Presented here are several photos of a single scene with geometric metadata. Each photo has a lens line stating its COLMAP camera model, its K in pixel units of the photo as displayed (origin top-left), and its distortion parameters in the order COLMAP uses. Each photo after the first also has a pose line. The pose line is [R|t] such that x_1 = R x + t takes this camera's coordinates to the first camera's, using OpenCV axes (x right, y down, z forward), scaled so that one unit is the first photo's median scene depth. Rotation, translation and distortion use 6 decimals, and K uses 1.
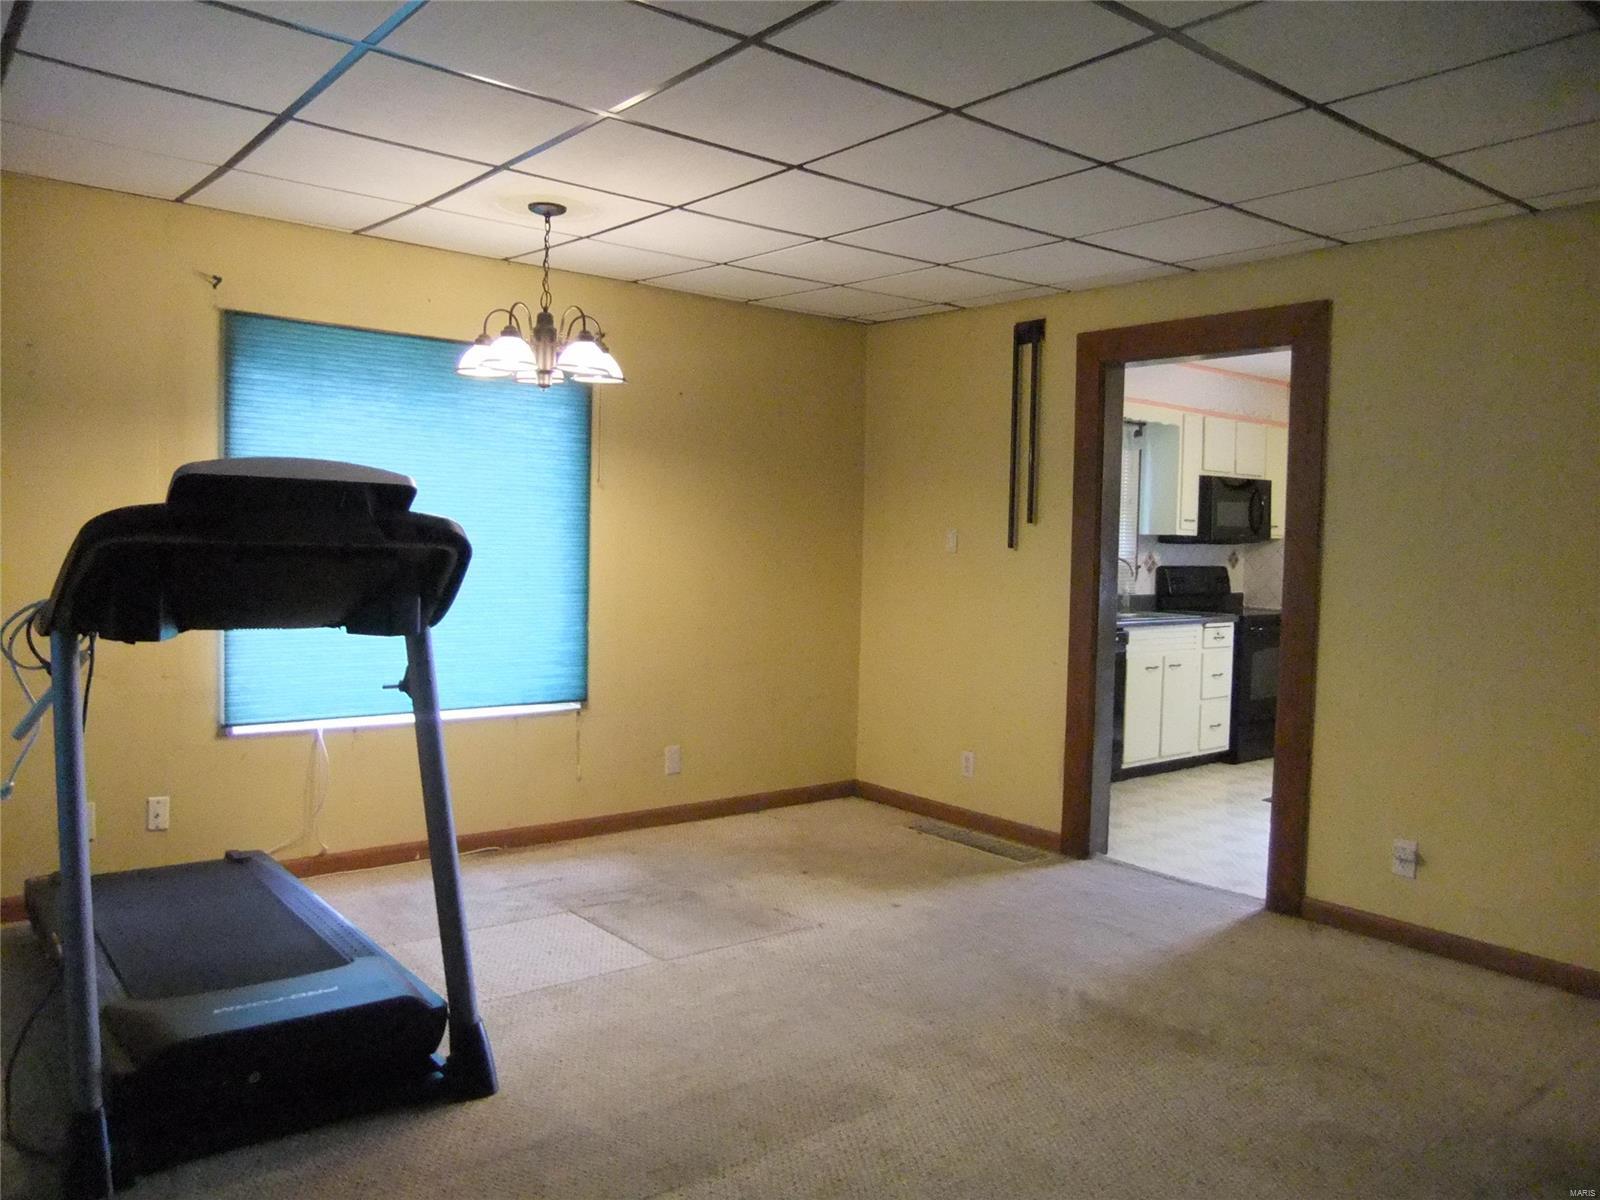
lens RADIAL K [[1235.2, 0, 785.1], [0, 1235.2, 598.6], [0, 0, 1]] dist [-0.071709, 0.035244]
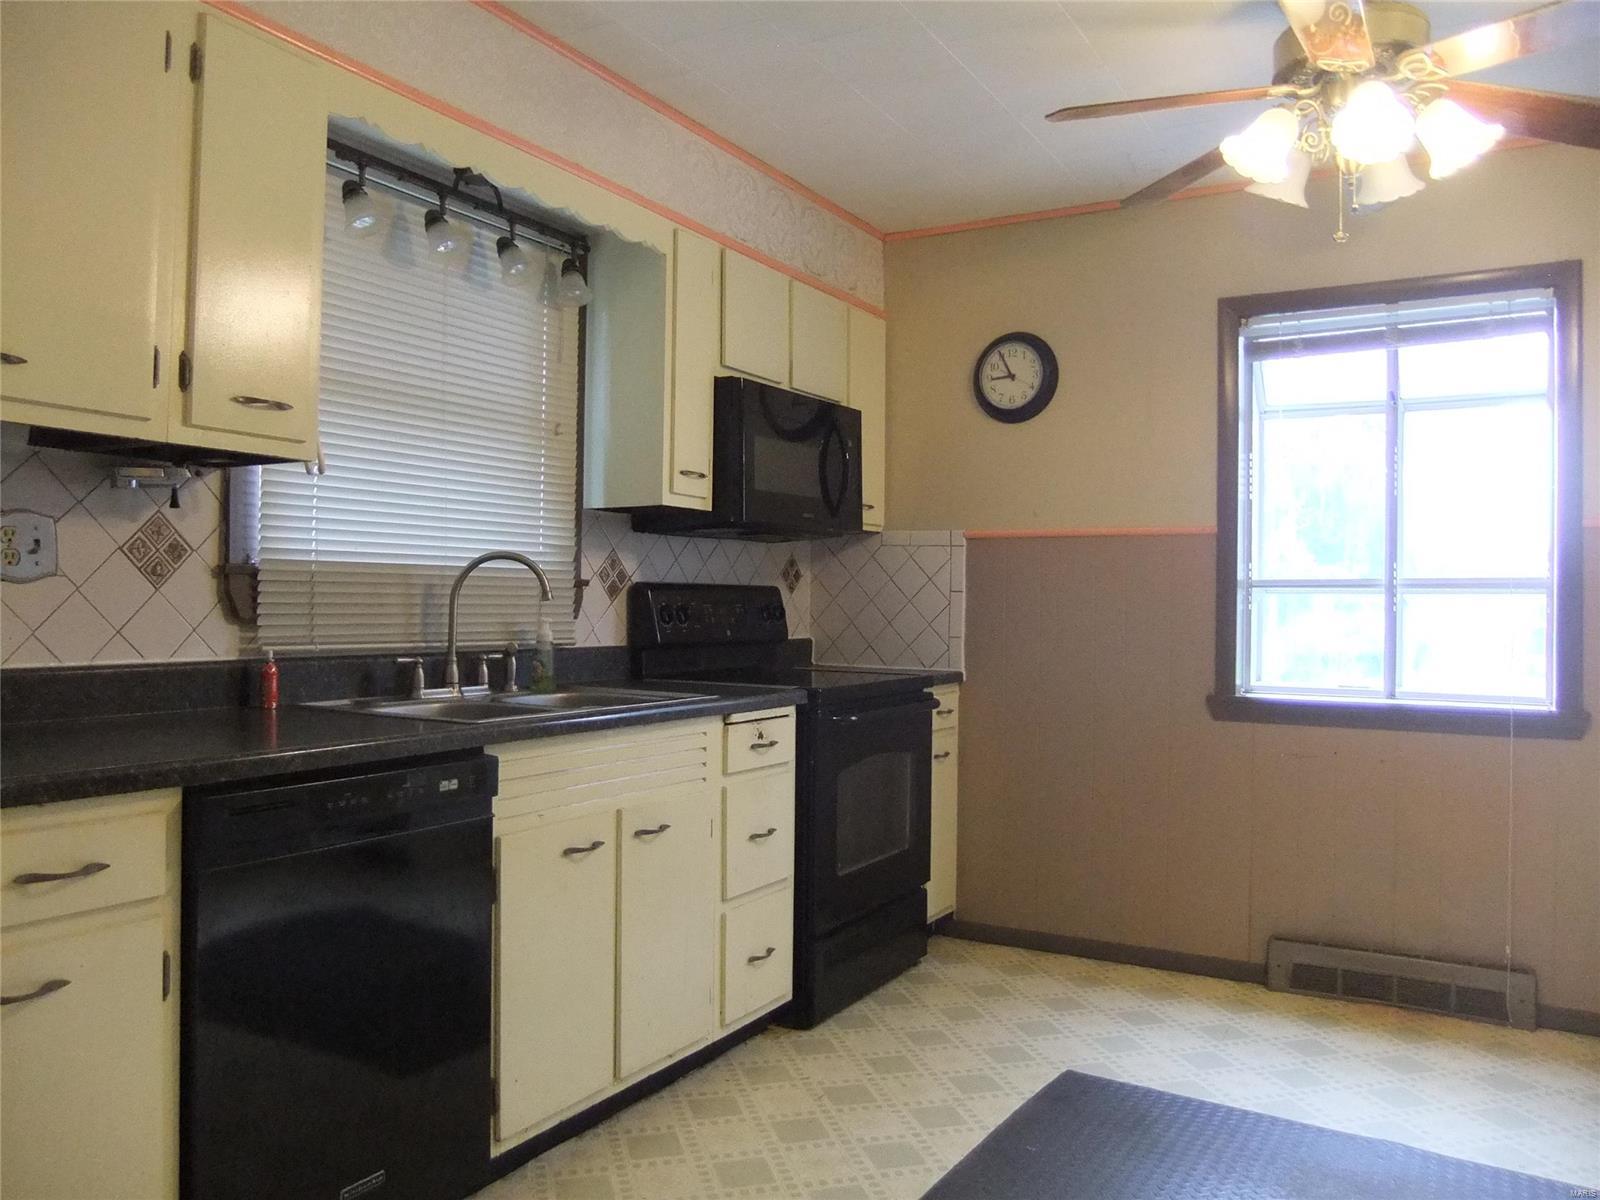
lens RADIAL K [[1235.2, 0, 785.1], [0, 1235.2, 598.6], [0, 0, 1]] dist [-0.071709, 0.035244]
pose [[0.941071, -0.008238, 0.338110, 0.209907], [0.024439, 0.998746, -0.043687, 0.000447], [-0.337326, 0.049376, 0.940092, 0.572754]]
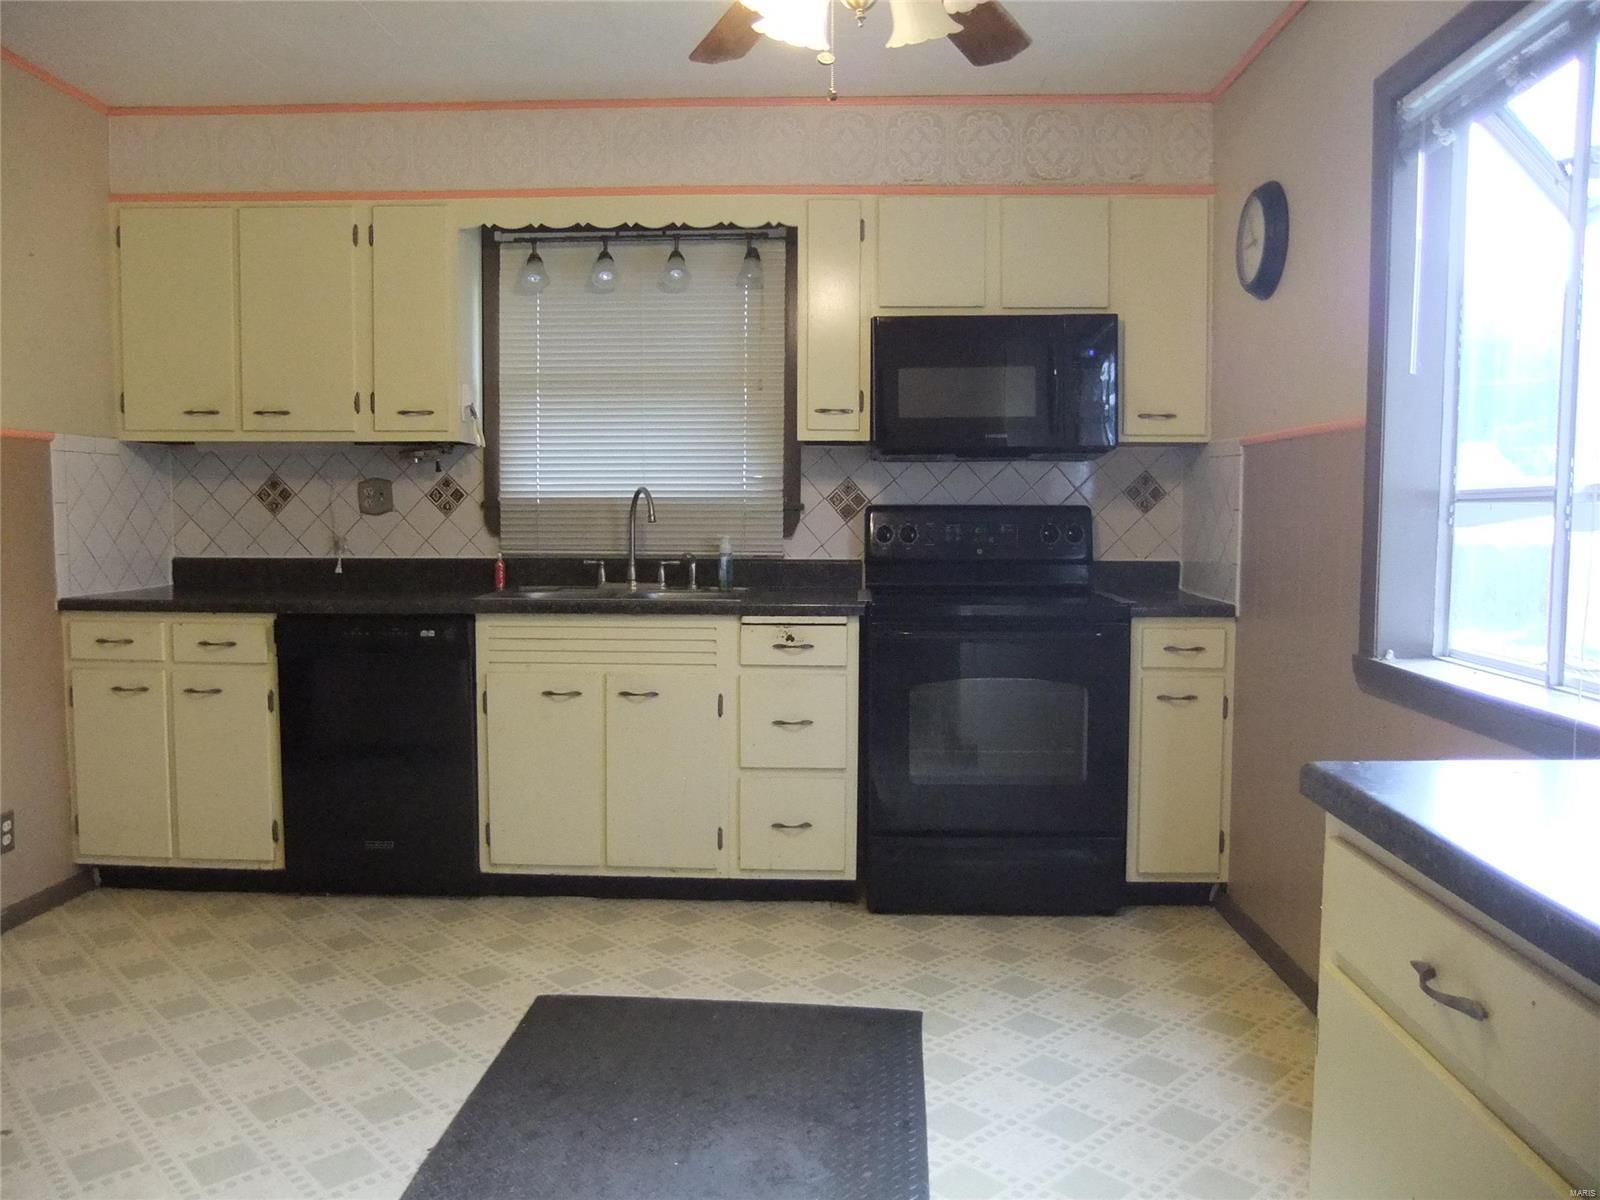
lens RADIAL K [[1235.2, 0, 785.1], [0, 1235.2, 598.6], [0, 0, 1]] dist [-0.071709, 0.035244]
pose [[0.726557, 0.032660, -0.686329, 0.657642], [-0.021544, 0.999461, 0.024755, 0.000752], [0.686768, -0.003199, 0.726870, 0.614637]]
